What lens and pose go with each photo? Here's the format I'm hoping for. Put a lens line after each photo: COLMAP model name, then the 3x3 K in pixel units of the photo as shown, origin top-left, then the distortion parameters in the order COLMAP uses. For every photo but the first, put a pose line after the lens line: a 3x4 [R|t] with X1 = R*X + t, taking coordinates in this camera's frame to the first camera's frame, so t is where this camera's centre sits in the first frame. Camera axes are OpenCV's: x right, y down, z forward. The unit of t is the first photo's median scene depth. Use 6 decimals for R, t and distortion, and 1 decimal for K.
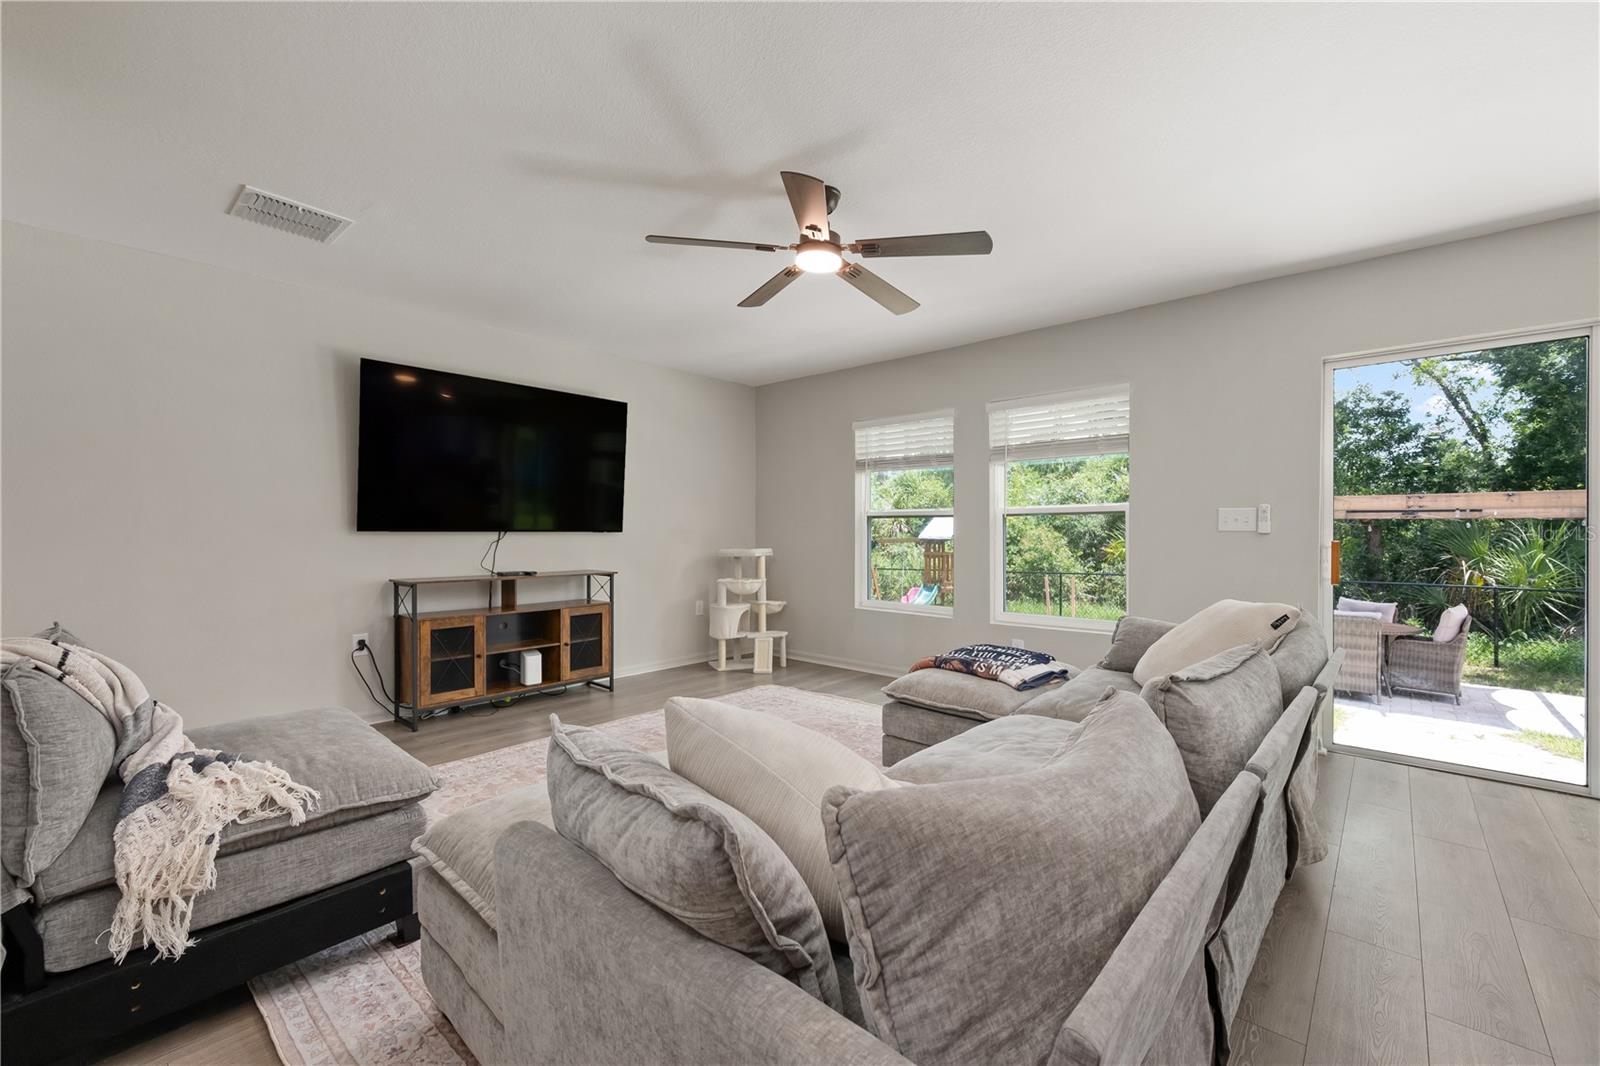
lens RADIAL K [[649.9, 0, 800.0], [0, 649.9, 533.0], [0, 0, 1]] dist [-0.000441, 0.000460]
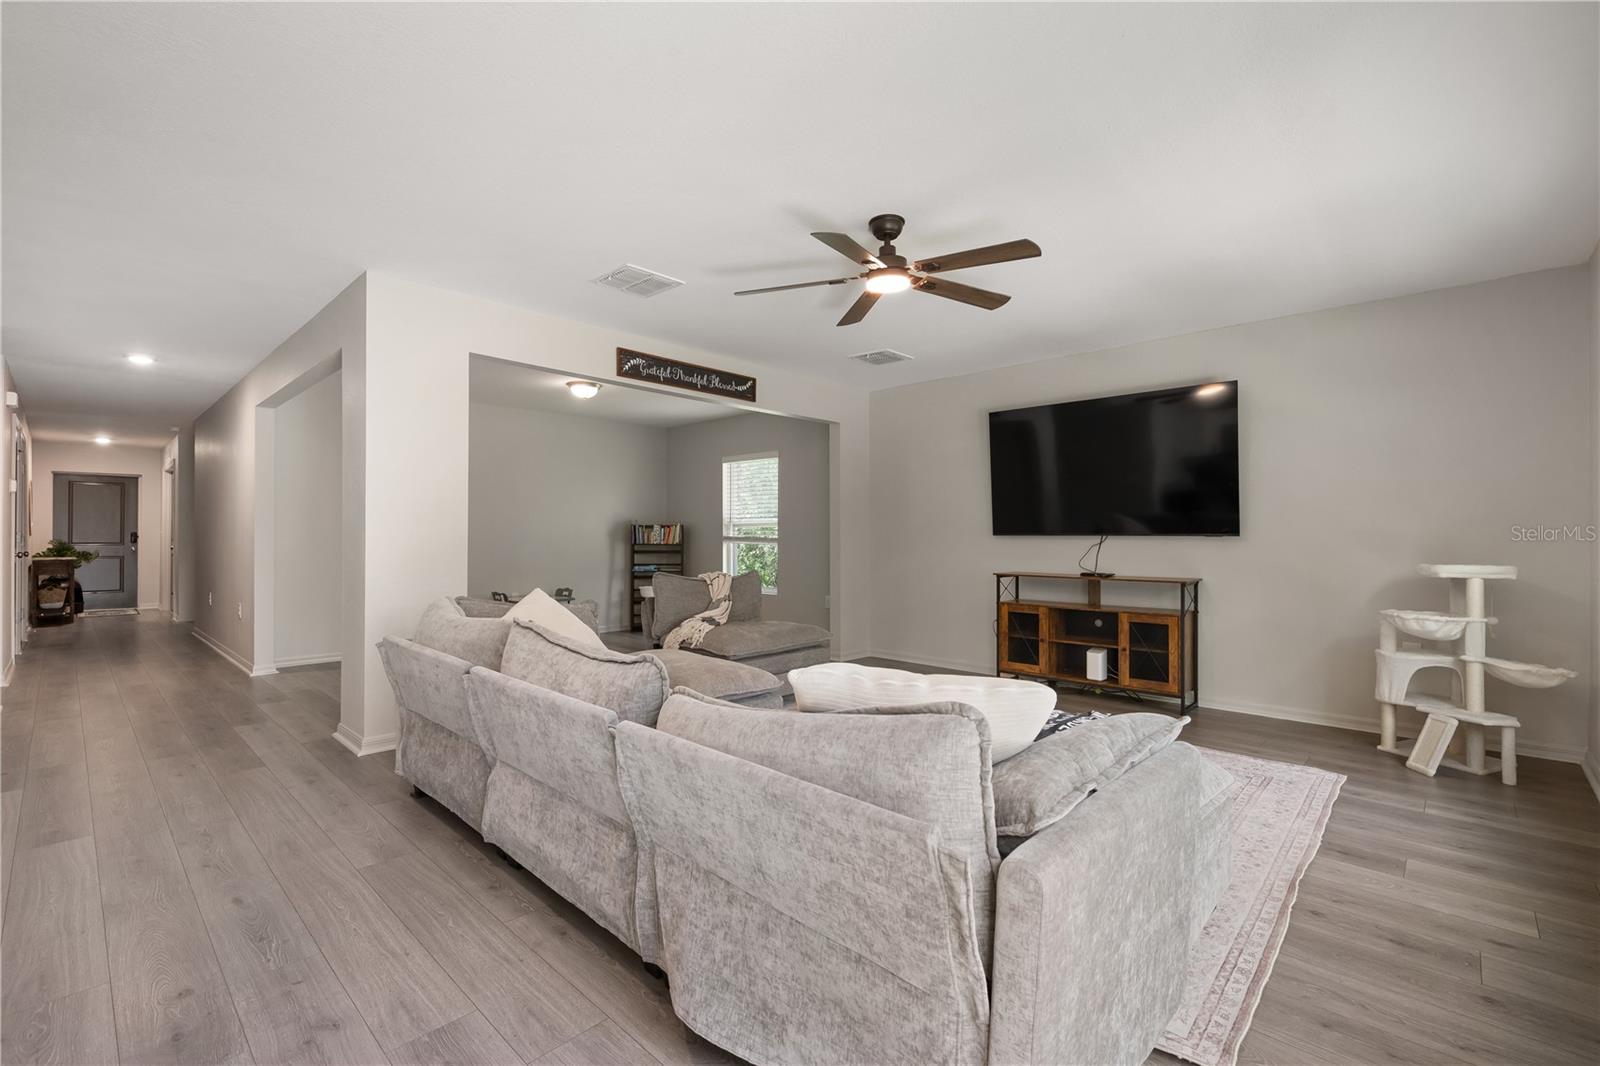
lens RADIAL K [[696.9, 0, 806.9], [0, 696.9, 534.6], [0, 0, 1]] dist [-0.001035, 0.000035]
pose [[-0.010970, -0.002218, -0.999937, 0.705429], [-0.001986, 0.999996, -0.002196, -0.000198], [0.999938, 0.001962, -0.010974, 0.525735]]
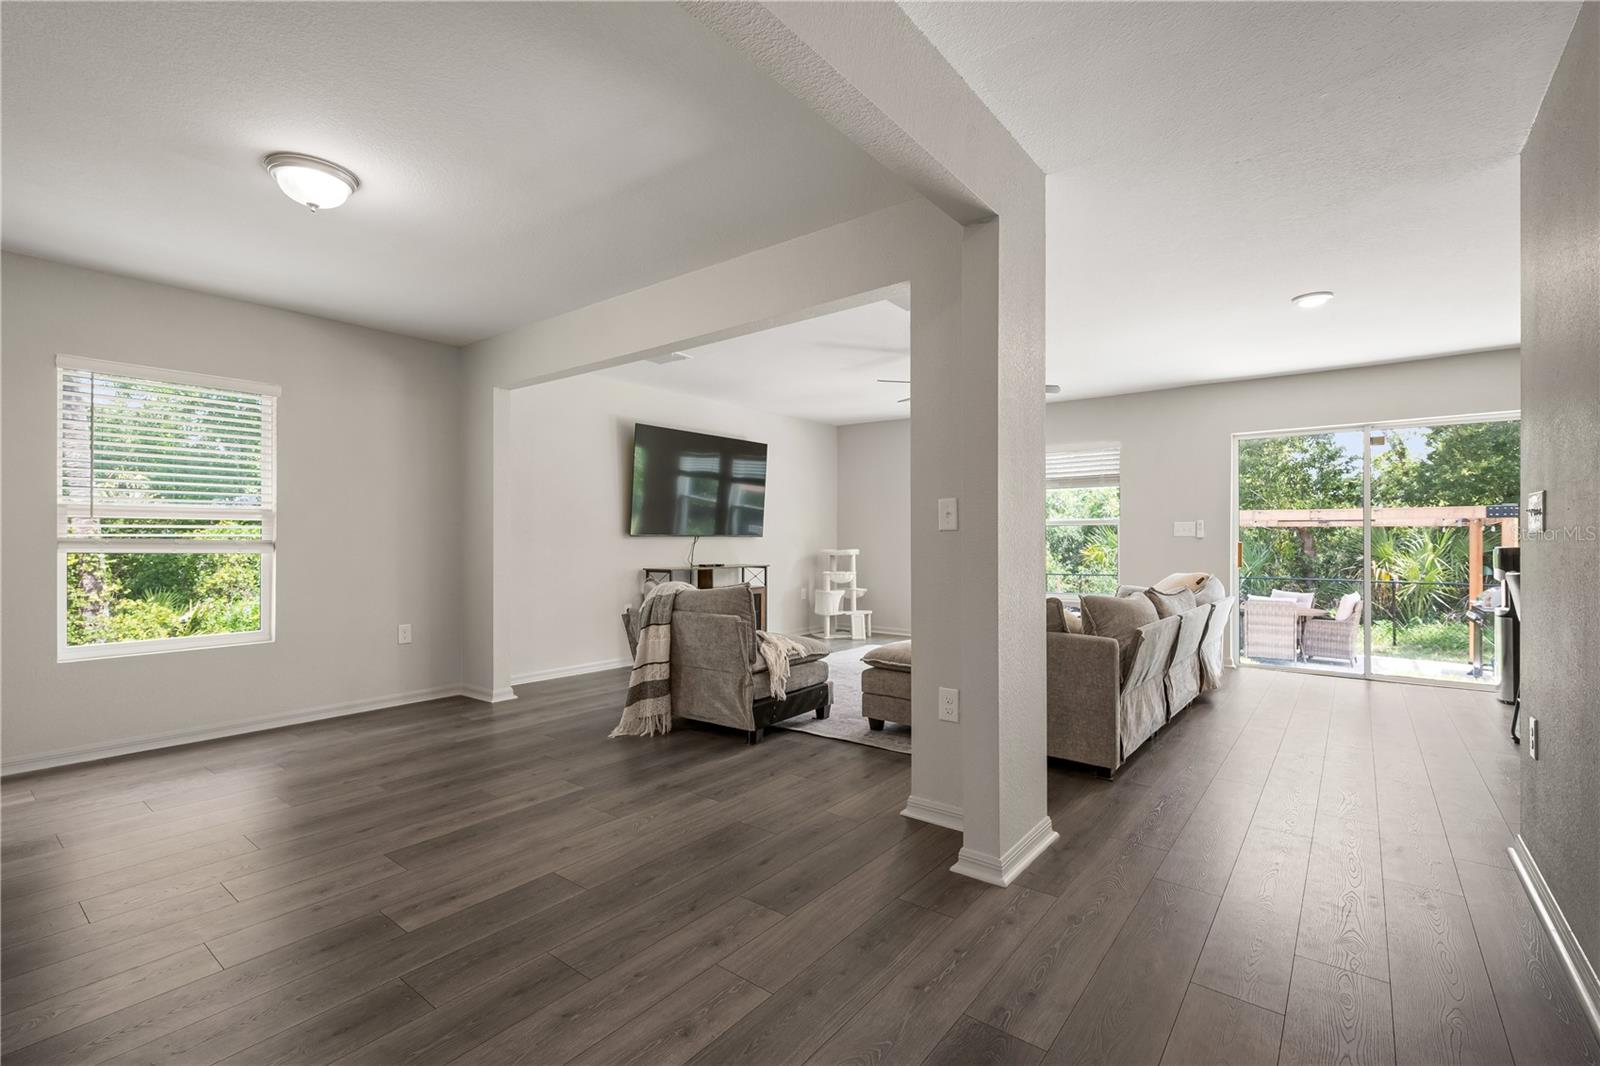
lens RADIAL K [[705.6, 0, 800.0], [0, 705.6, 533.0], [0, 0, 1]] dist [-0.001789, 0.000241]
pose [[0.997402, -0.000060, 0.072031, -0.346035], [0.000650, 0.999966, -0.008162, 0.002103], [-0.072028, 0.008188, 0.997369, -0.574846]]
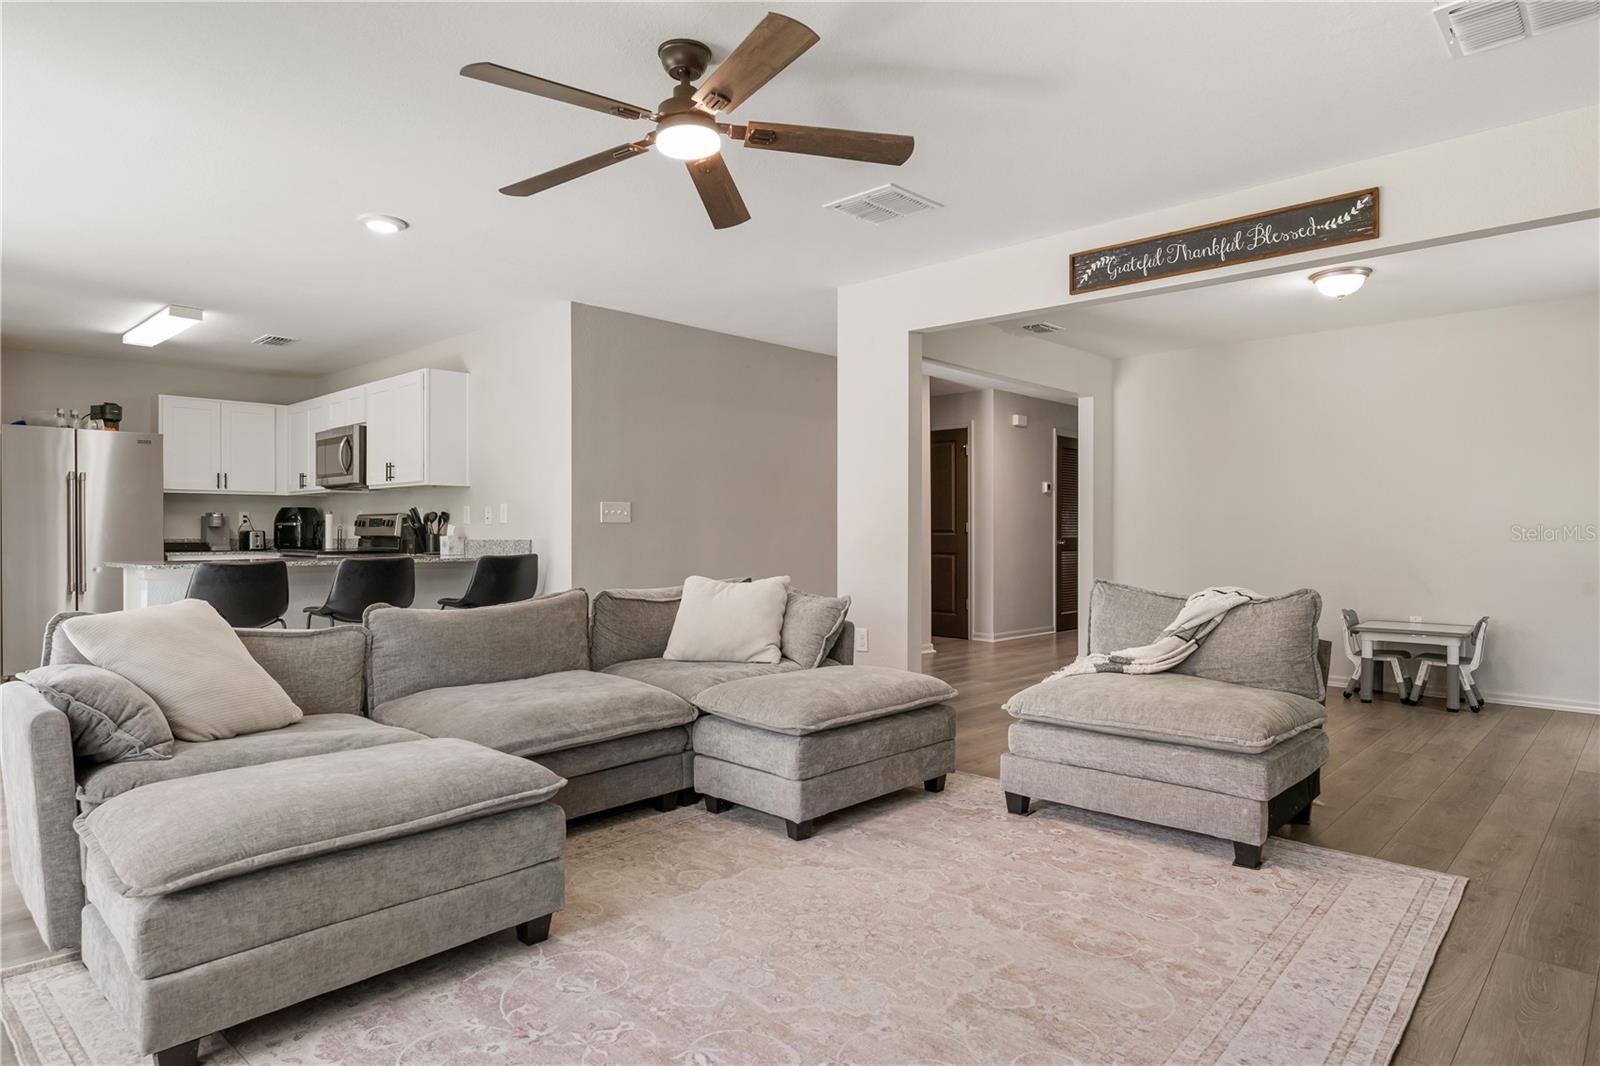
lens RADIAL K [[928.1, 0, 805.5], [0, 928.1, 533.0], [0, 0, 1]] dist [-0.004203, 0.001753]
pose [[-0.999913, 0.000584, 0.013171, -0.068905], [0.000634, 0.999993, 0.003778, 0.006271], [-0.013169, 0.003786, -0.999906, 1.210908]]
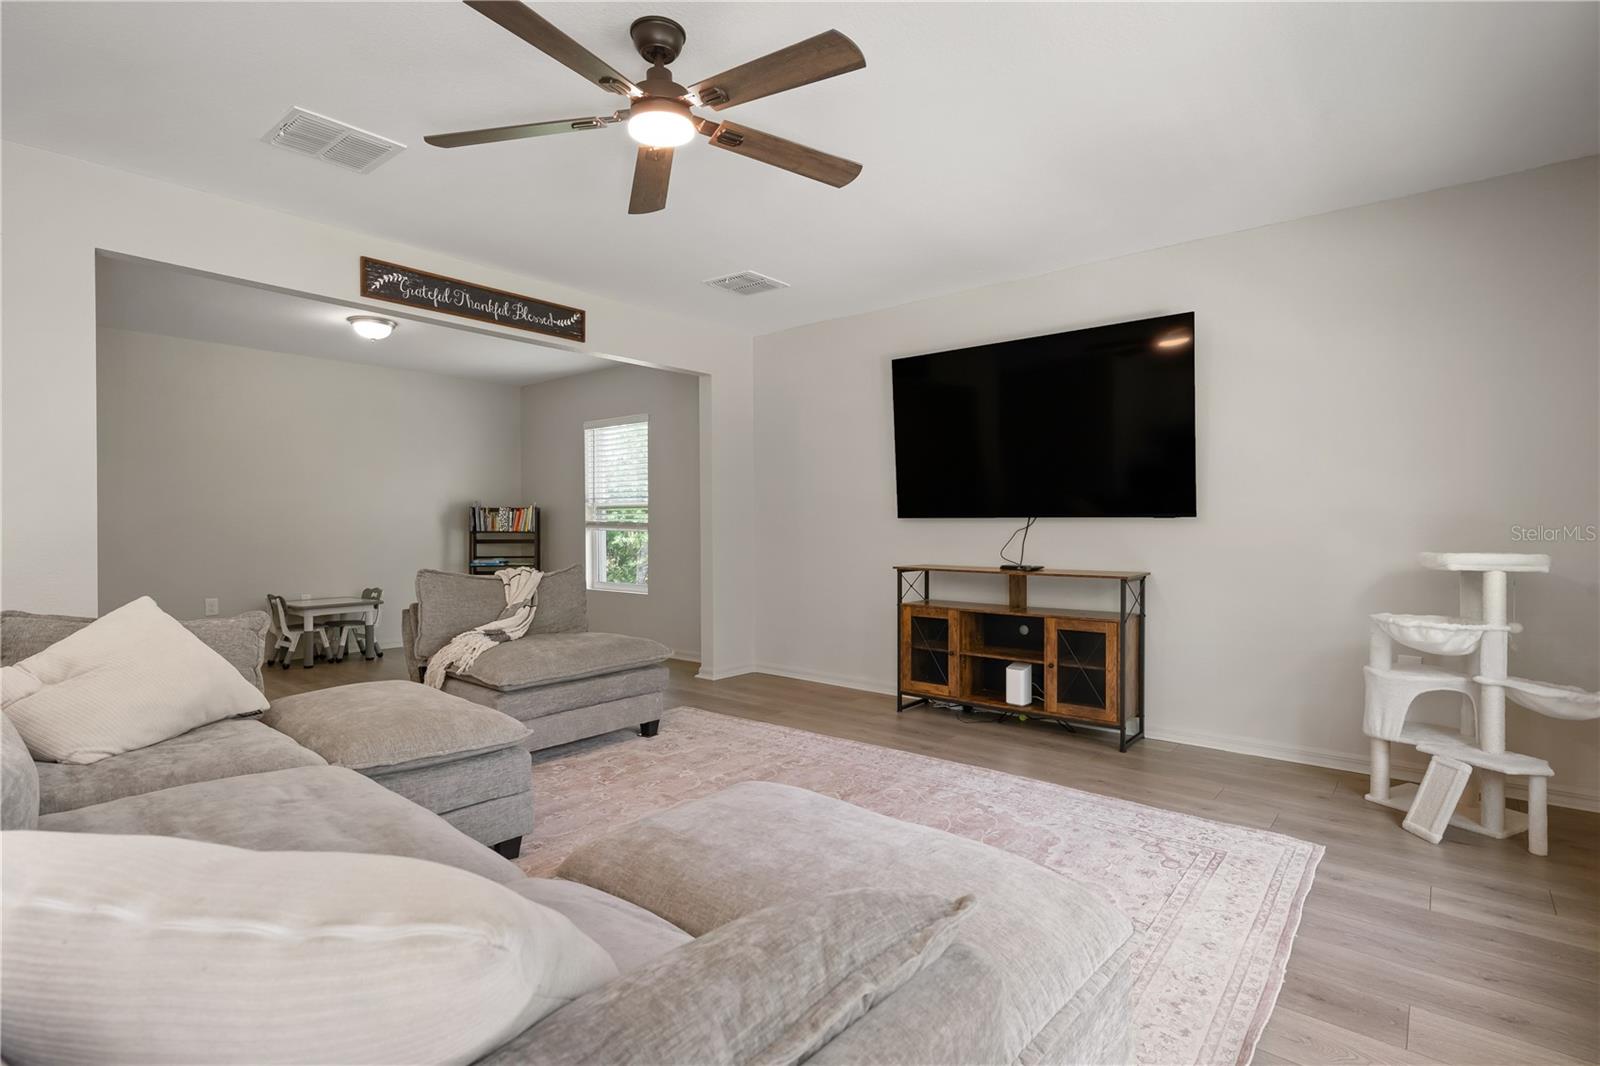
lens RADIAL K [[774.5, 0, 807.9], [0, 774.5, 533.7], [0, 0, 1]] dist [-0.000633, -0.000813]
pose [[0.052292, 0.012945, -0.998548, 0.525676], [0.001009, 0.999915, 0.013016, 0.005689], [0.998631, -0.001688, 0.052274, 0.666217]]
